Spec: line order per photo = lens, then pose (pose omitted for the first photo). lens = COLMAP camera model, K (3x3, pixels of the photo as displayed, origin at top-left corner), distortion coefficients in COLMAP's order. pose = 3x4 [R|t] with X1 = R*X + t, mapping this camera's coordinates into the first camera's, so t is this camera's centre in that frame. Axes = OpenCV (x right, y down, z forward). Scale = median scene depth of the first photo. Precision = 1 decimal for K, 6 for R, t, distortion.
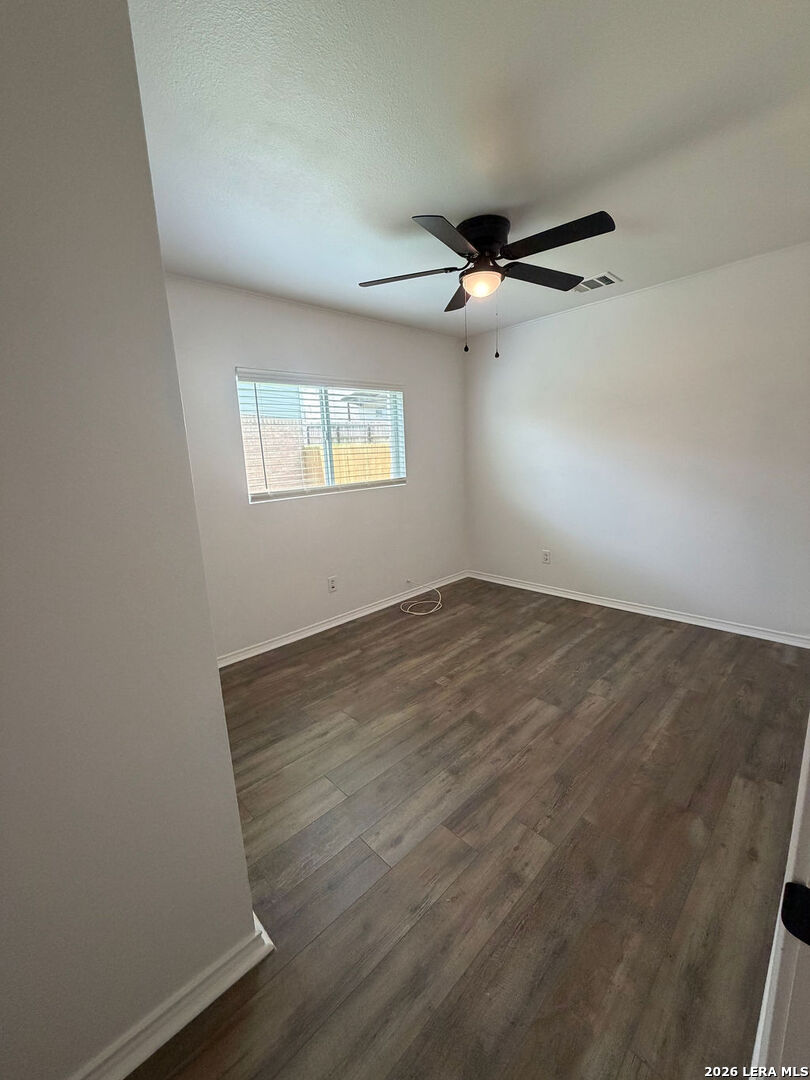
lens RADIAL K [[430.5, 0, 404.6], [0, 430.5, 535.7], [0, 0, 1]] dist [0.000927, 0.000183]
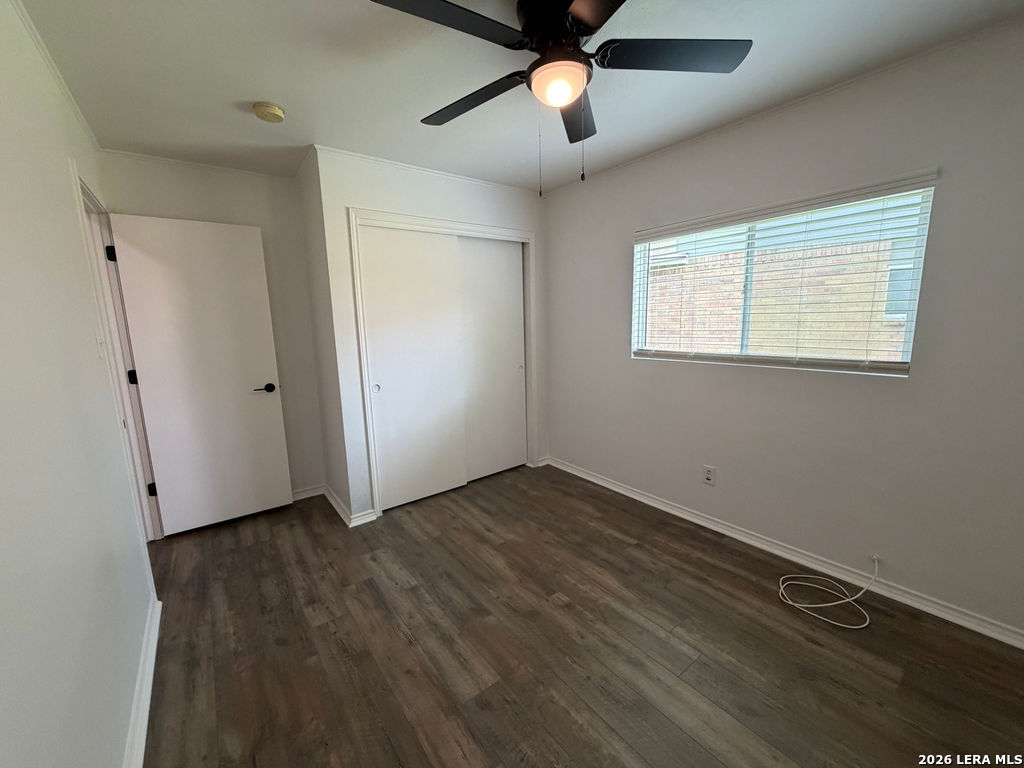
lens RADIAL K [[408.2, 0, 509.9], [0, 408.2, 378.7], [0, 0, 1]] dist [0.000927, 0.000183]
pose [[-0.106444, 0.198471, -0.974309, 0.892364], [-0.155872, 0.964431, 0.213488, -0.254442], [0.982025, 0.174592, -0.071722, 1.020084]]
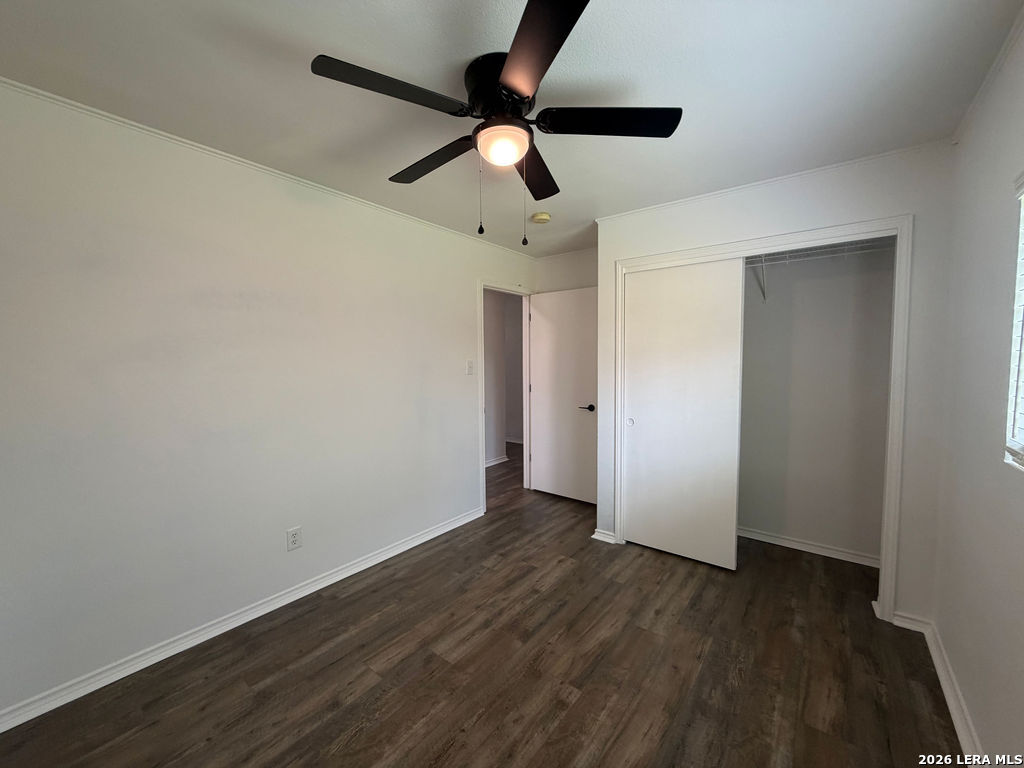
lens RADIAL K [[408.2, 0, 511.3], [0, 408.2, 381.6], [0, 0, 1]] dist [0.000927, 0.000183]
pose [[-0.987230, 0.059411, -0.147807, 0.285615], [0.021523, 0.969090, 0.245768, -0.356835], [0.157839, 0.239448, -0.957993, 1.712804]]
